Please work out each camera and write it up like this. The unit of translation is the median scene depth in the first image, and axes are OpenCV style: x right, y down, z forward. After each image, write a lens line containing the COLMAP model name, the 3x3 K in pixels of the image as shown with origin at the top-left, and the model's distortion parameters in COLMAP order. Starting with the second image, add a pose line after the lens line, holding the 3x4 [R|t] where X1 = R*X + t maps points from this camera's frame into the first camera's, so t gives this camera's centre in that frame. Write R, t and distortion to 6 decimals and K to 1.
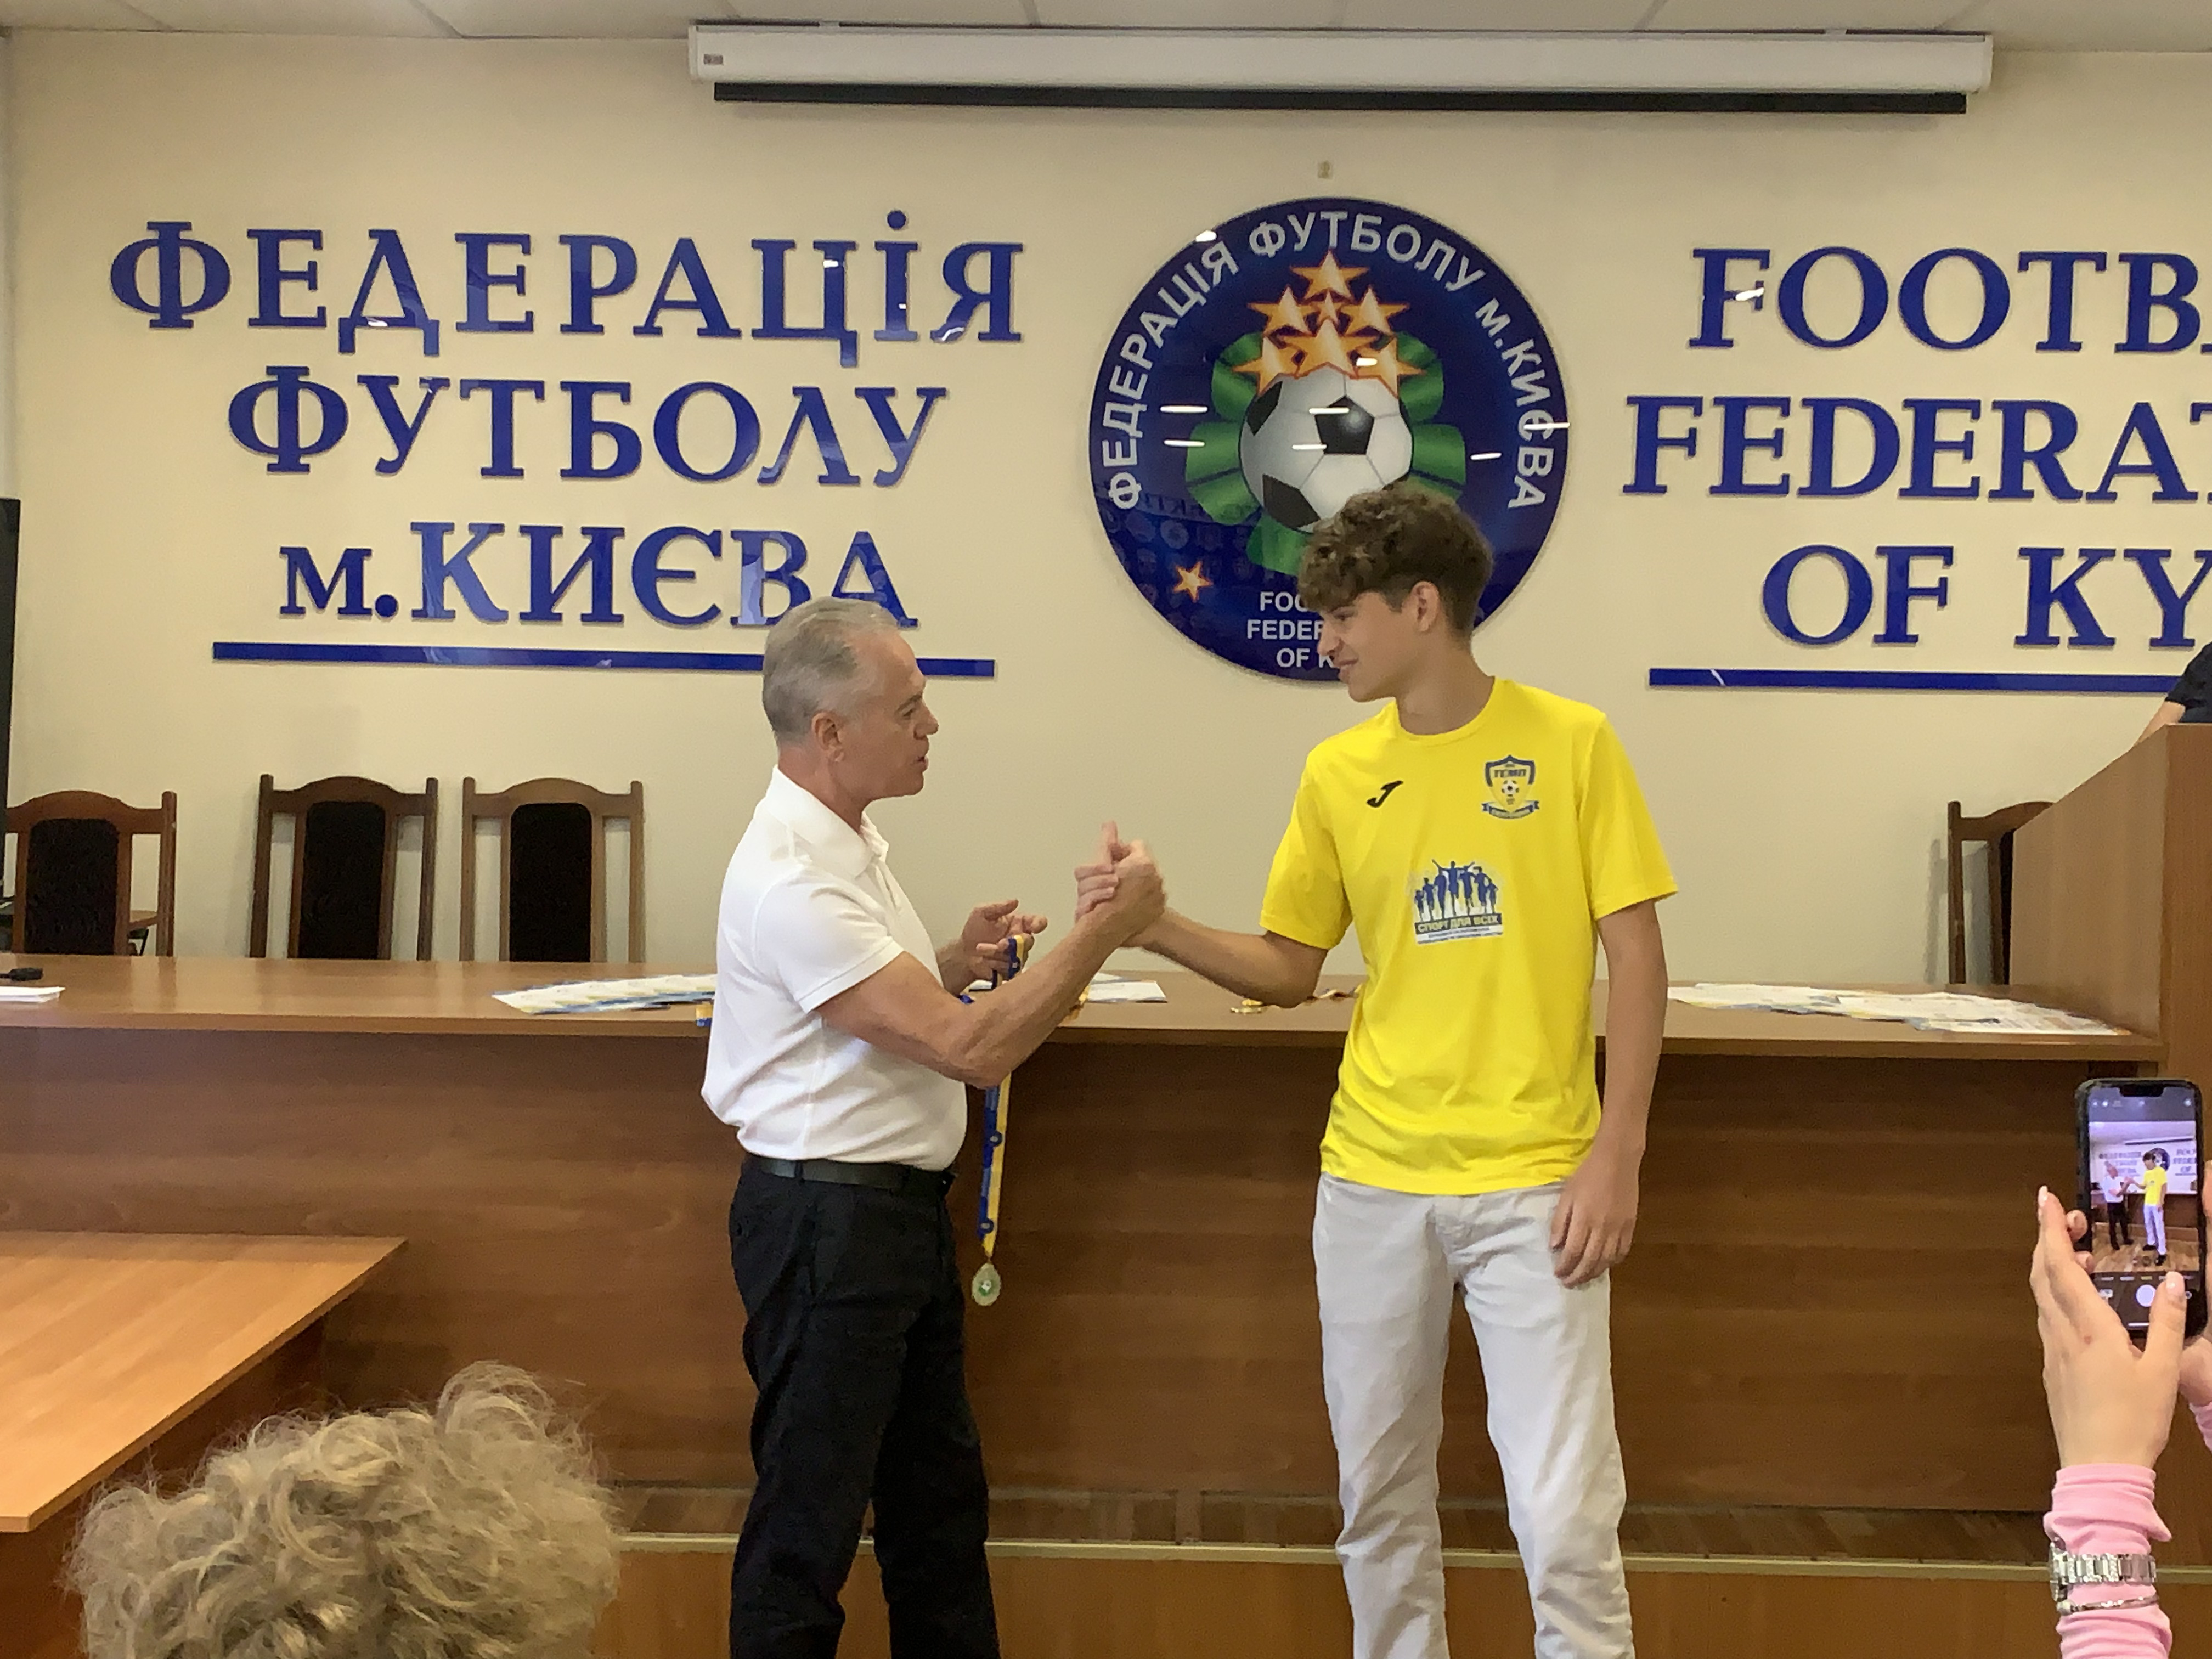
lens RADIAL K [[2919.0, 0, 1119.6], [0, 2919.0, 837.1], [0, 0, 1]] dist [0.074005, 0.000000]
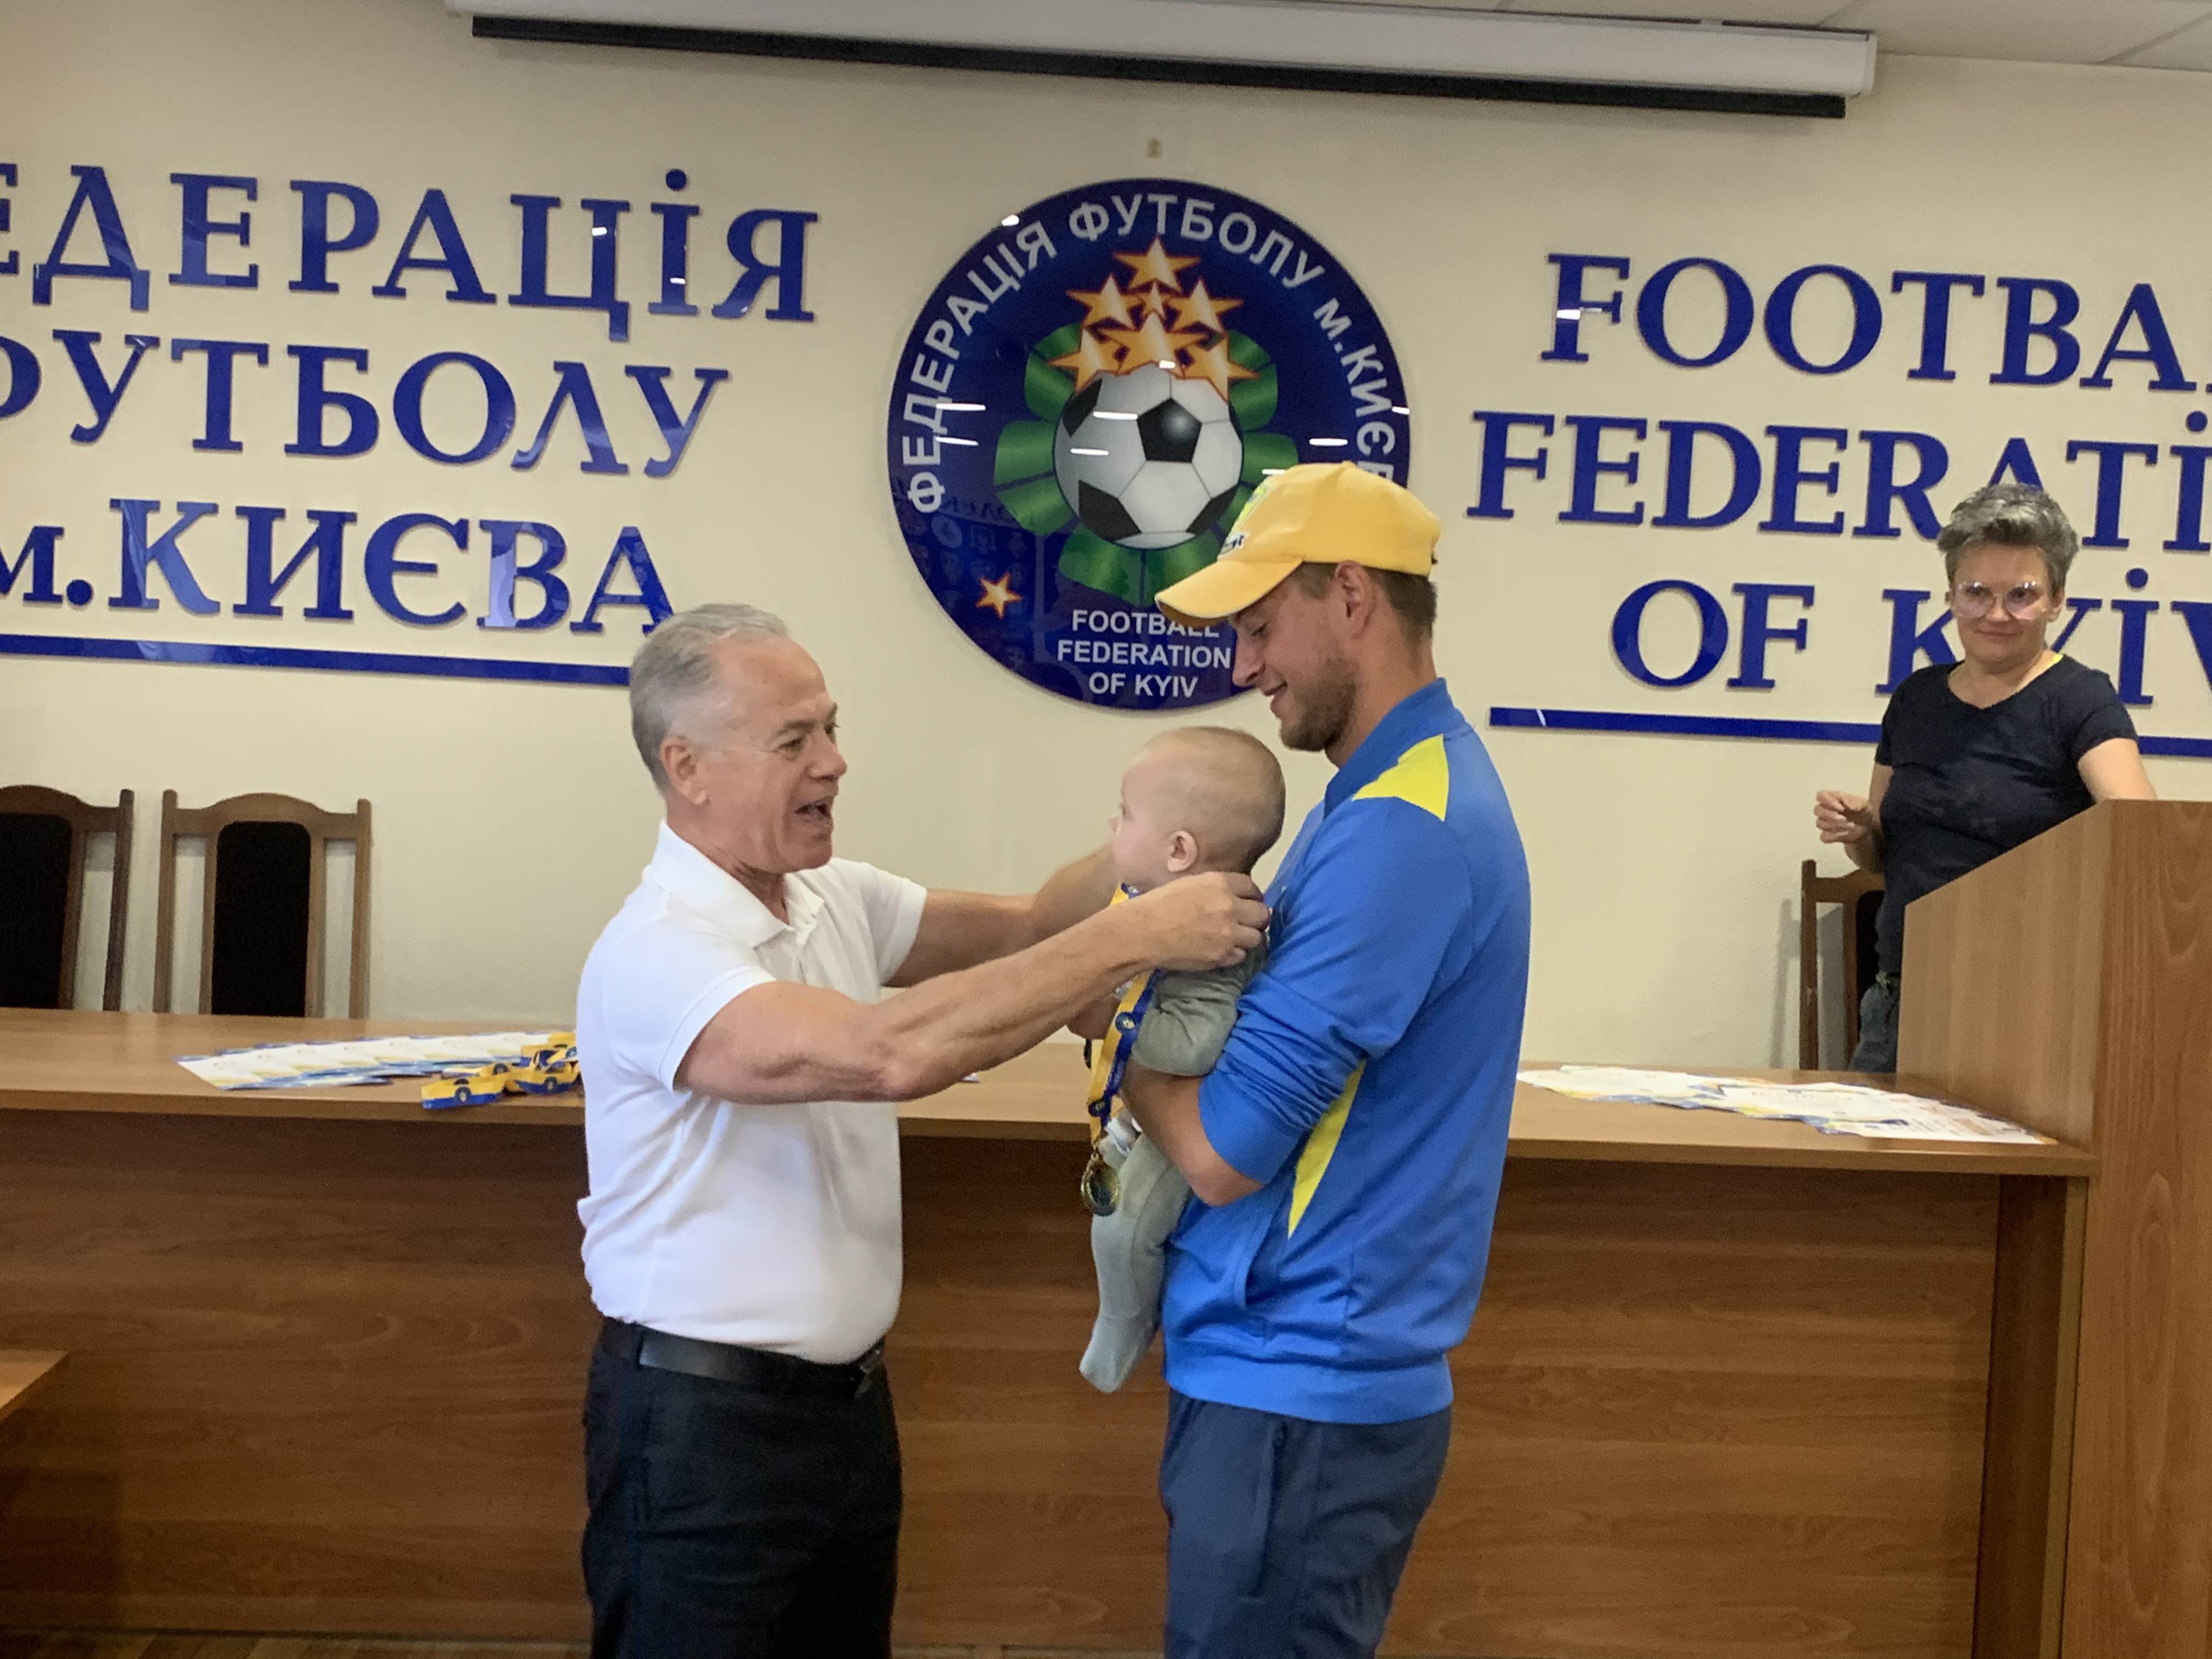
lens RADIAL K [[2919.0, 0, 1122.8], [0, 2919.0, 858.5], [0, 0, 1]] dist [0.074005, 0.000000]
pose [[0.995826, 0.025114, 0.087744, -0.013723], [-0.025751, 0.999650, 0.006141, -0.012618], [-0.087559, -0.008375, 0.996124, 0.092887]]
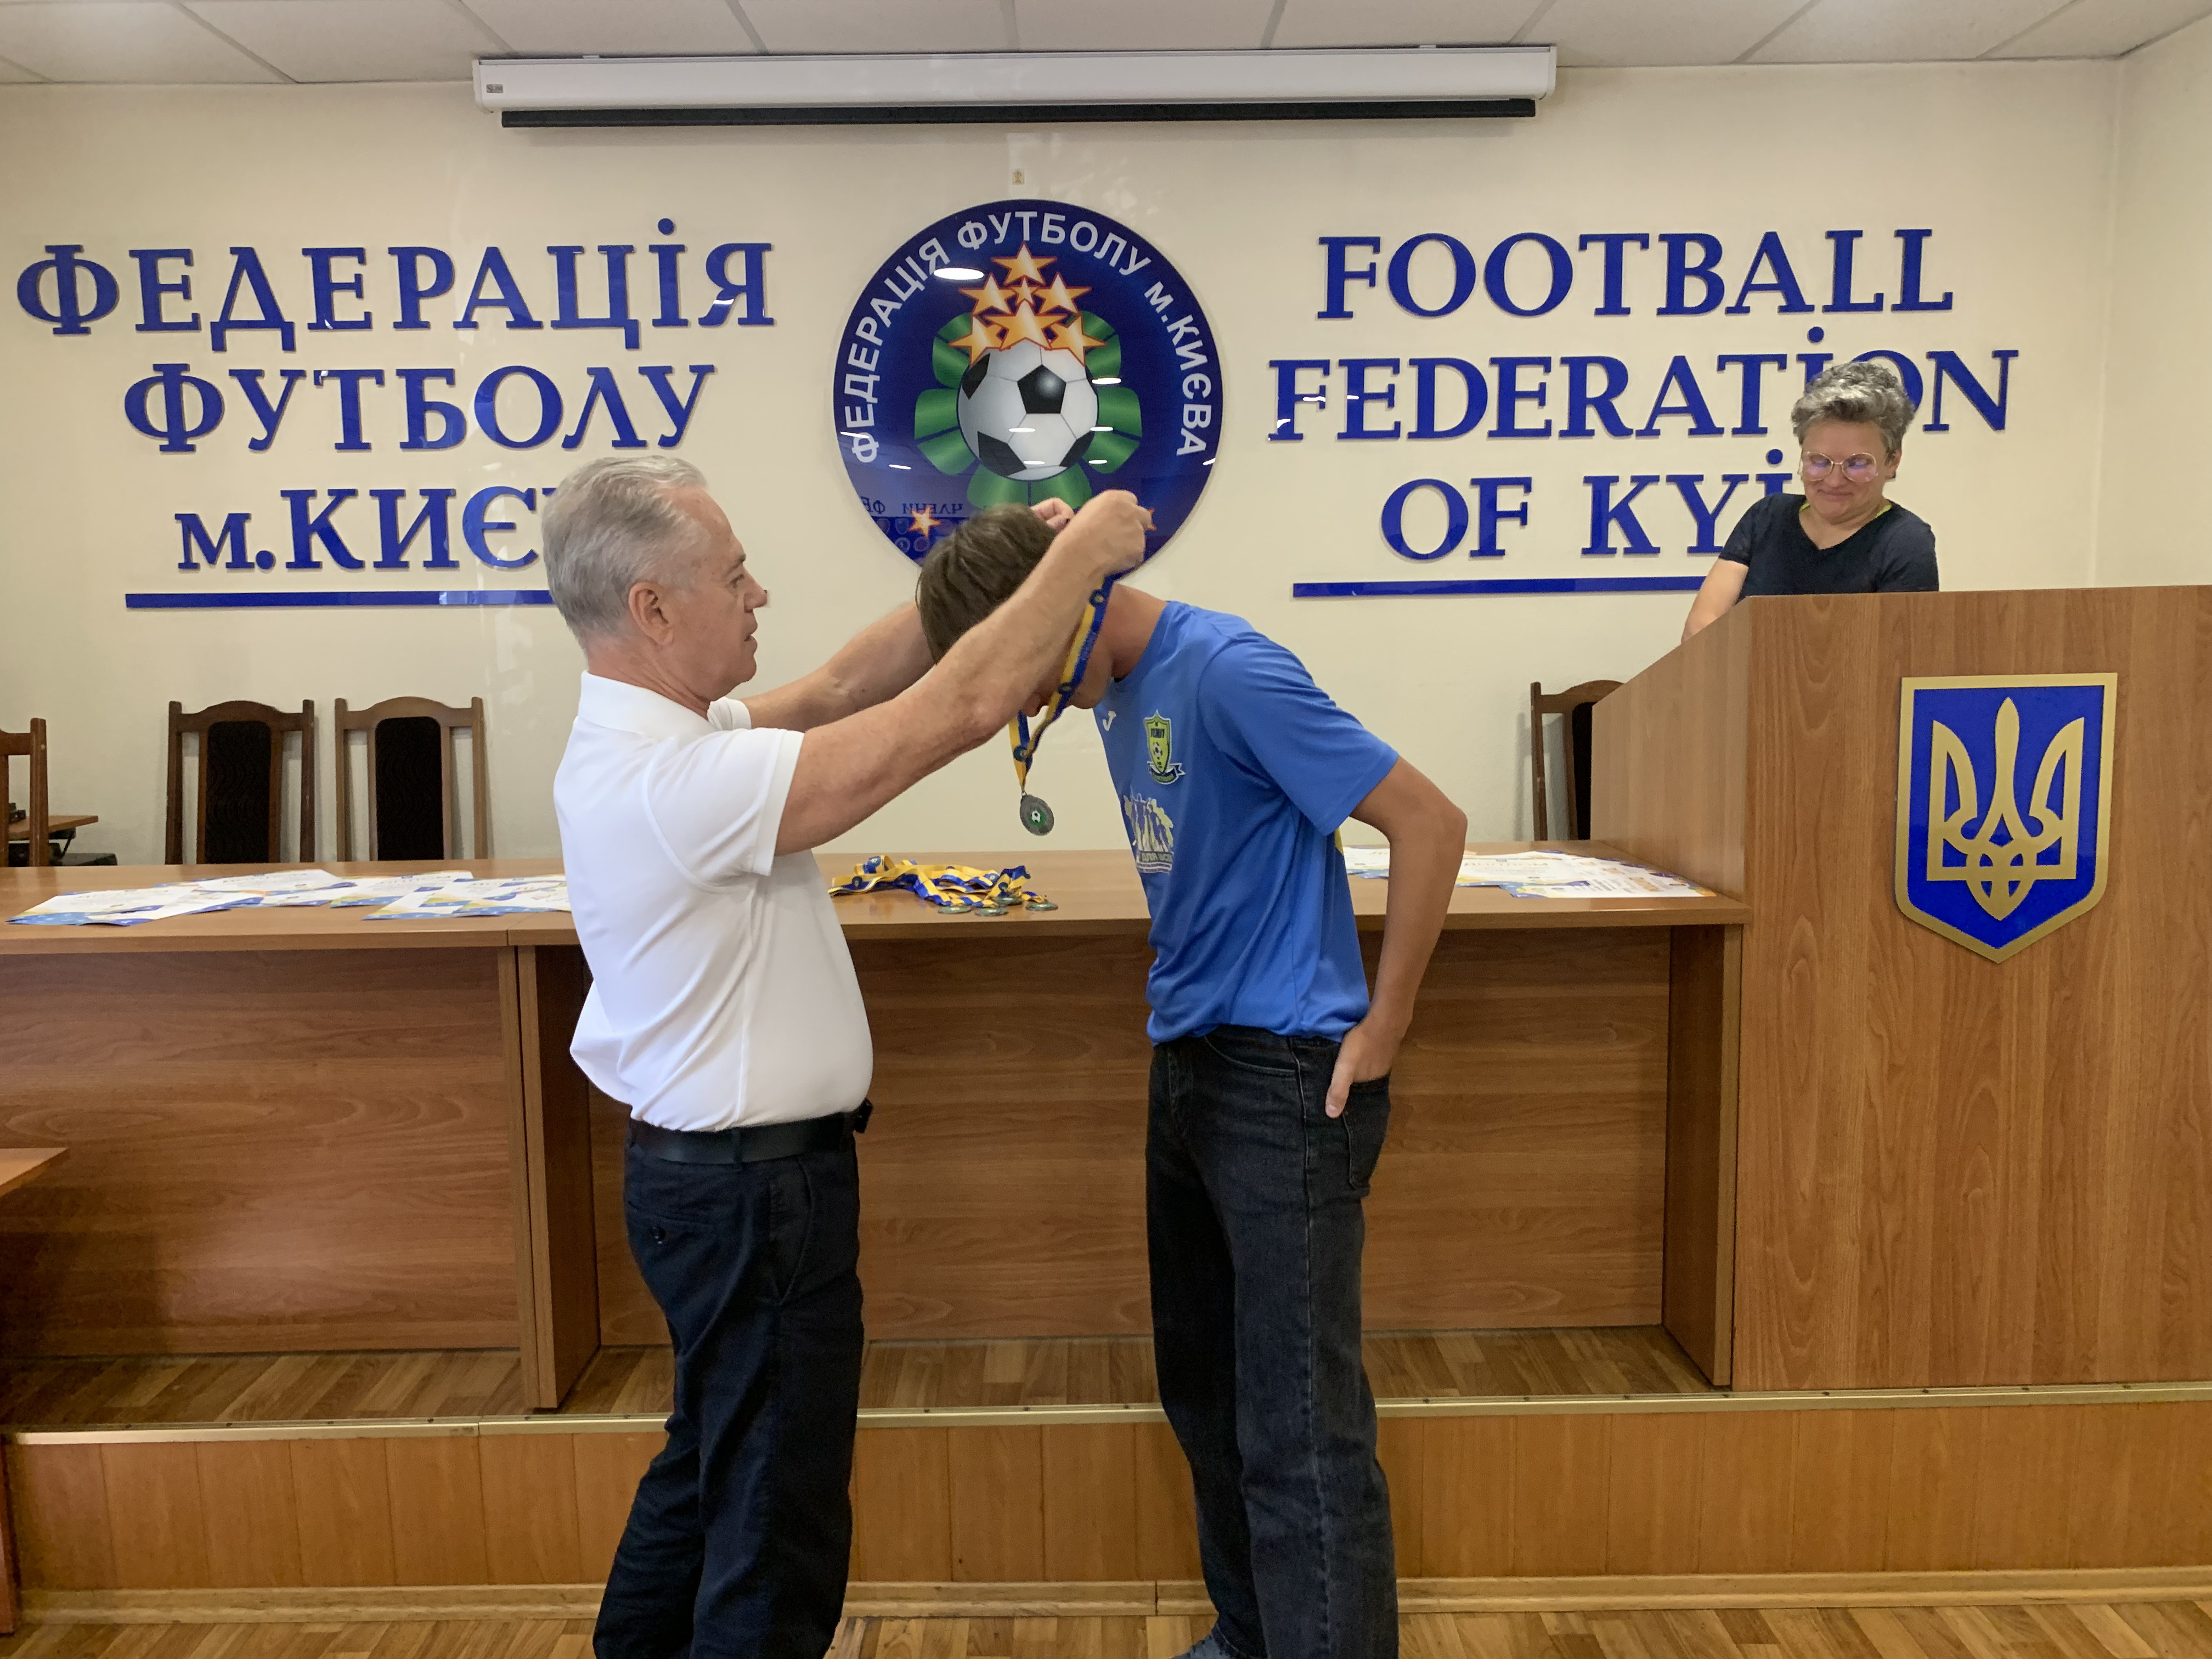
lens RADIAL K [[1696.6, 0, 1100.8], [0, 1696.6, 816.4], [0, 0, 1]] dist [0.022591, -0.030802]
pose [[0.998936, -0.032510, 0.032706, 0.072691], [0.030588, 0.997870, 0.057626, -0.002305], [-0.034509, -0.056564, 0.997802, 0.278115]]
